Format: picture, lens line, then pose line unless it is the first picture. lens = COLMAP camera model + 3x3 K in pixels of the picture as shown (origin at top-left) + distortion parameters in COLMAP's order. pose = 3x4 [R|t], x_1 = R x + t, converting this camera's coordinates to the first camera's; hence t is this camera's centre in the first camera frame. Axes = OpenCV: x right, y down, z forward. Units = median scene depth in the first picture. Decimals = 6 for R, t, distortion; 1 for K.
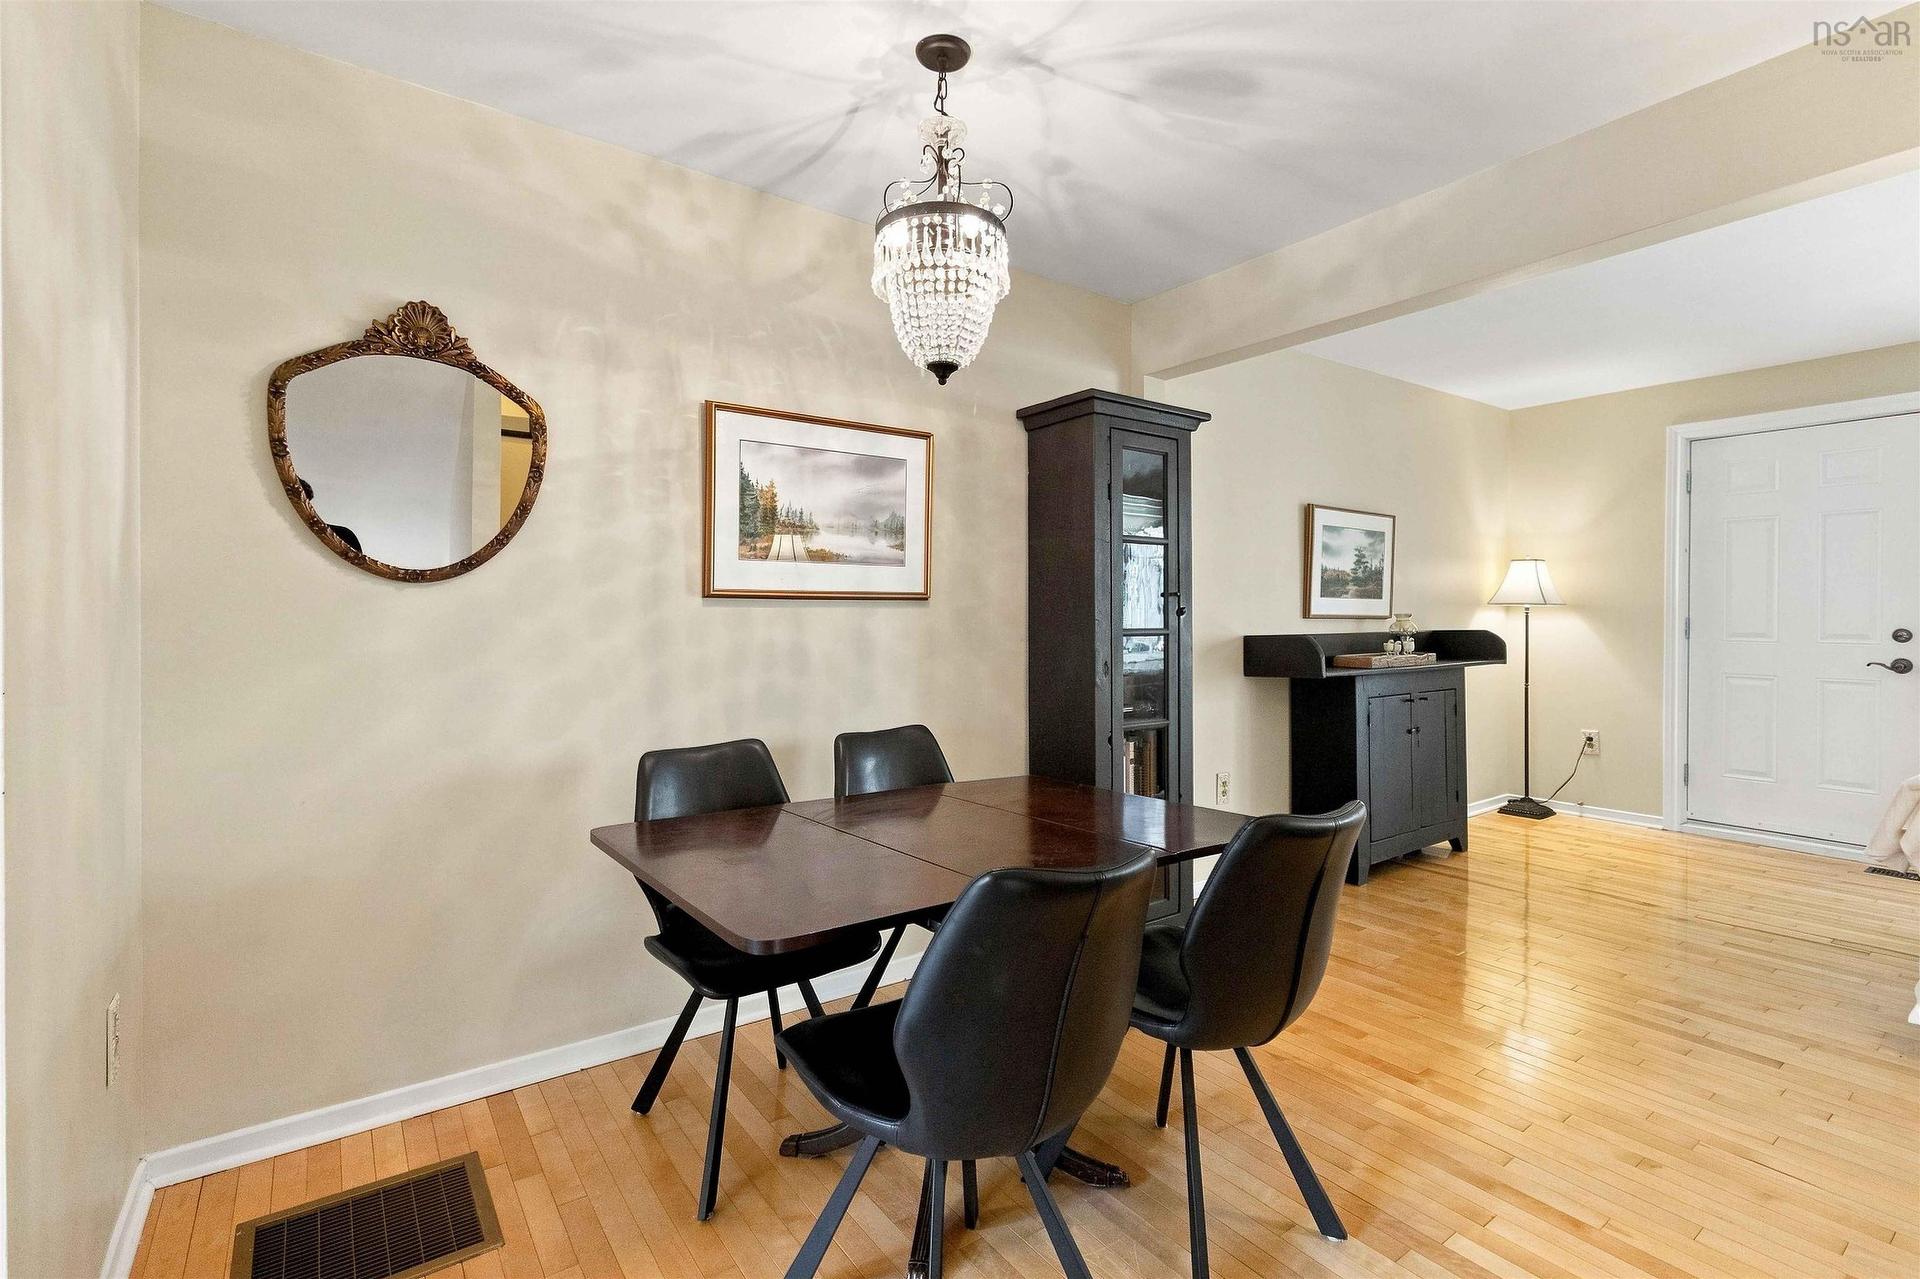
lens RADIAL K [[878.4, 0, 962.9], [0, 878.4, 619.8], [0, 0, 1]] dist [0.001715, 0.000606]
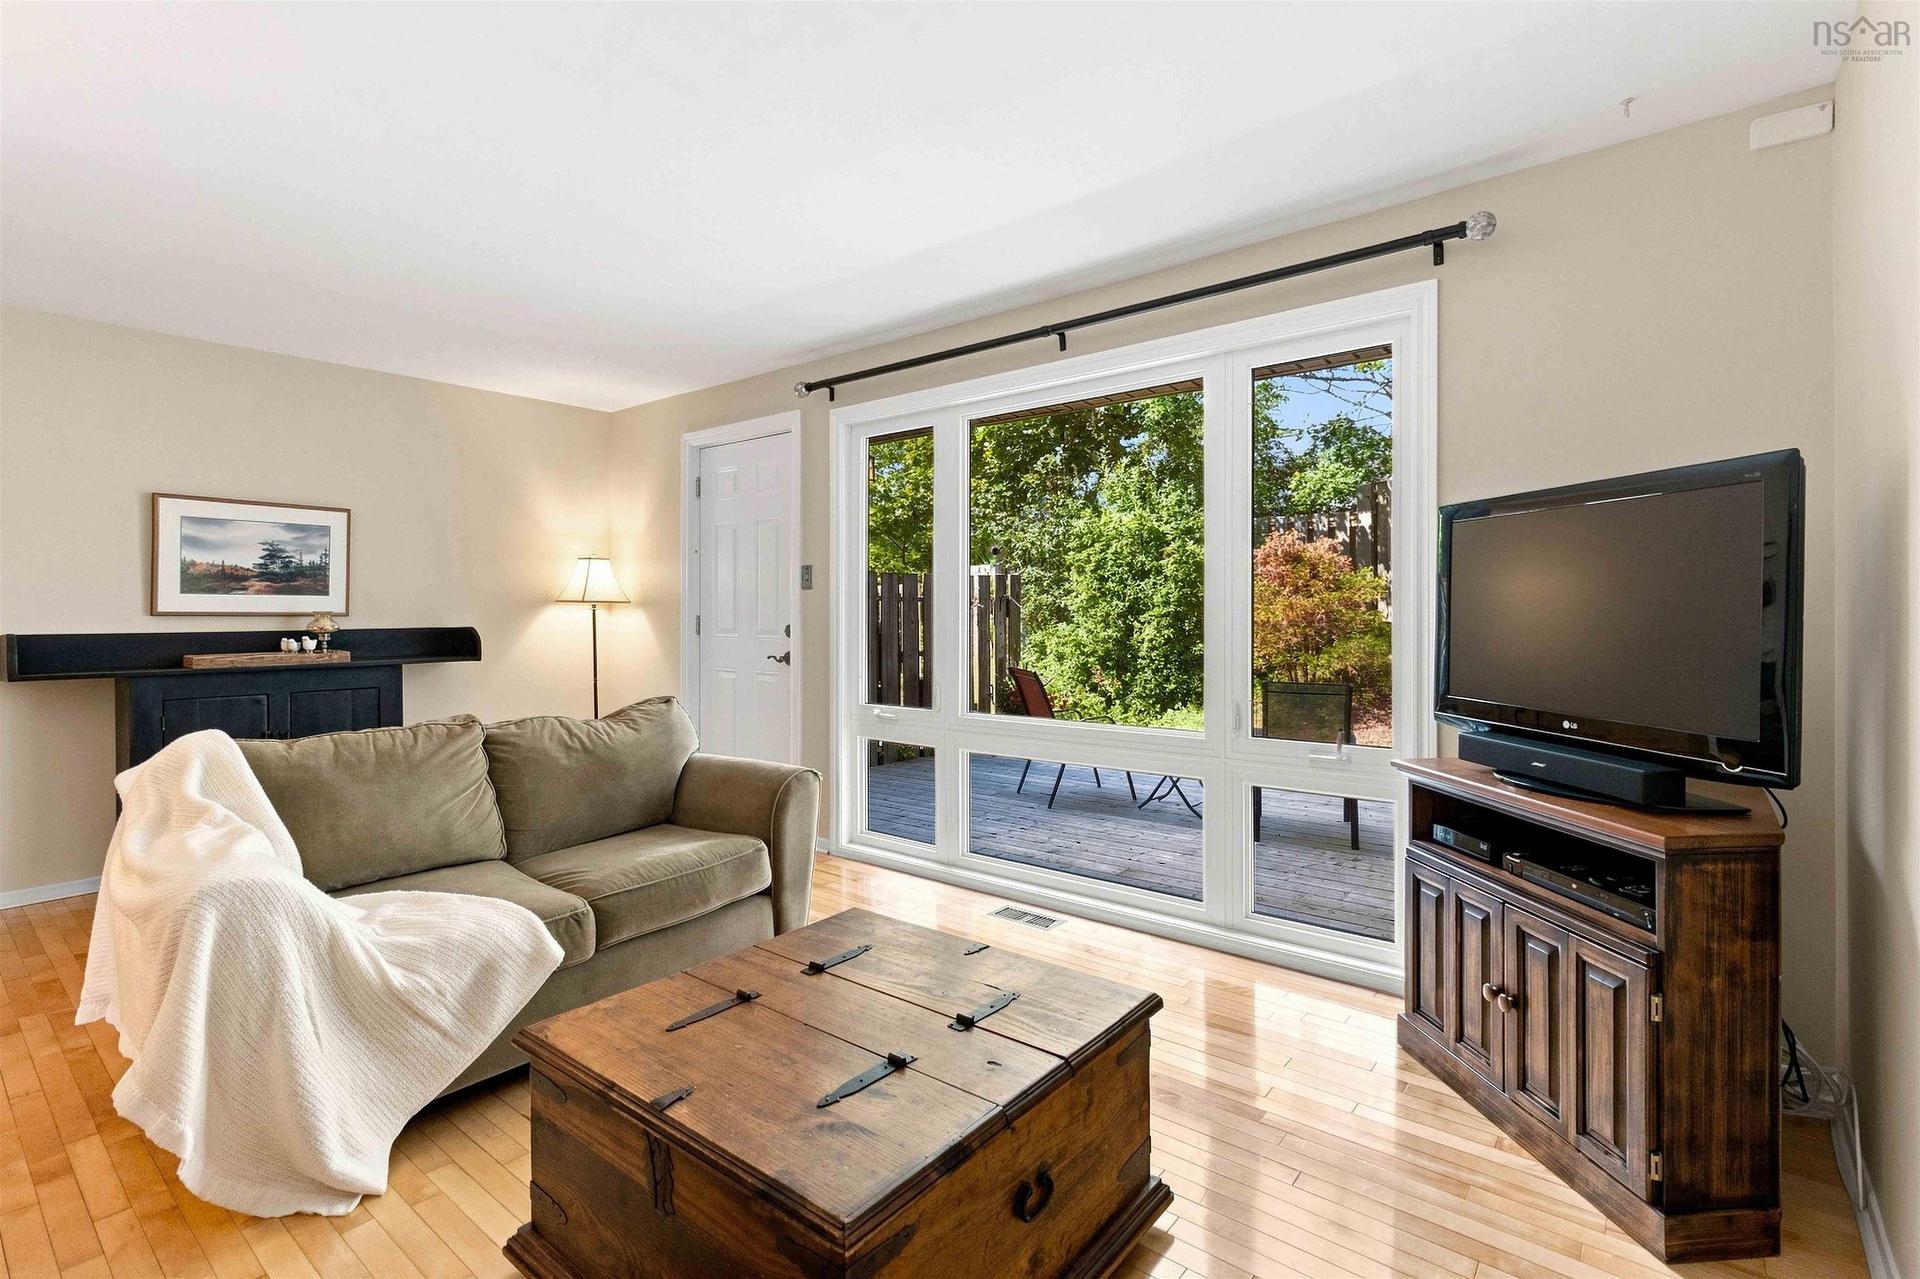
lens RADIAL K [[878.4, 0, 962.9], [0, 878.4, 619.8], [0, 0, 1]] dist [0.001715, 0.000606]
pose [[0.964786, -0.002241, 0.263028, 1.526192], [0.001279, 0.999992, 0.003827, -0.000228], [-0.263034, -0.003355, 0.964781, -0.190743]]
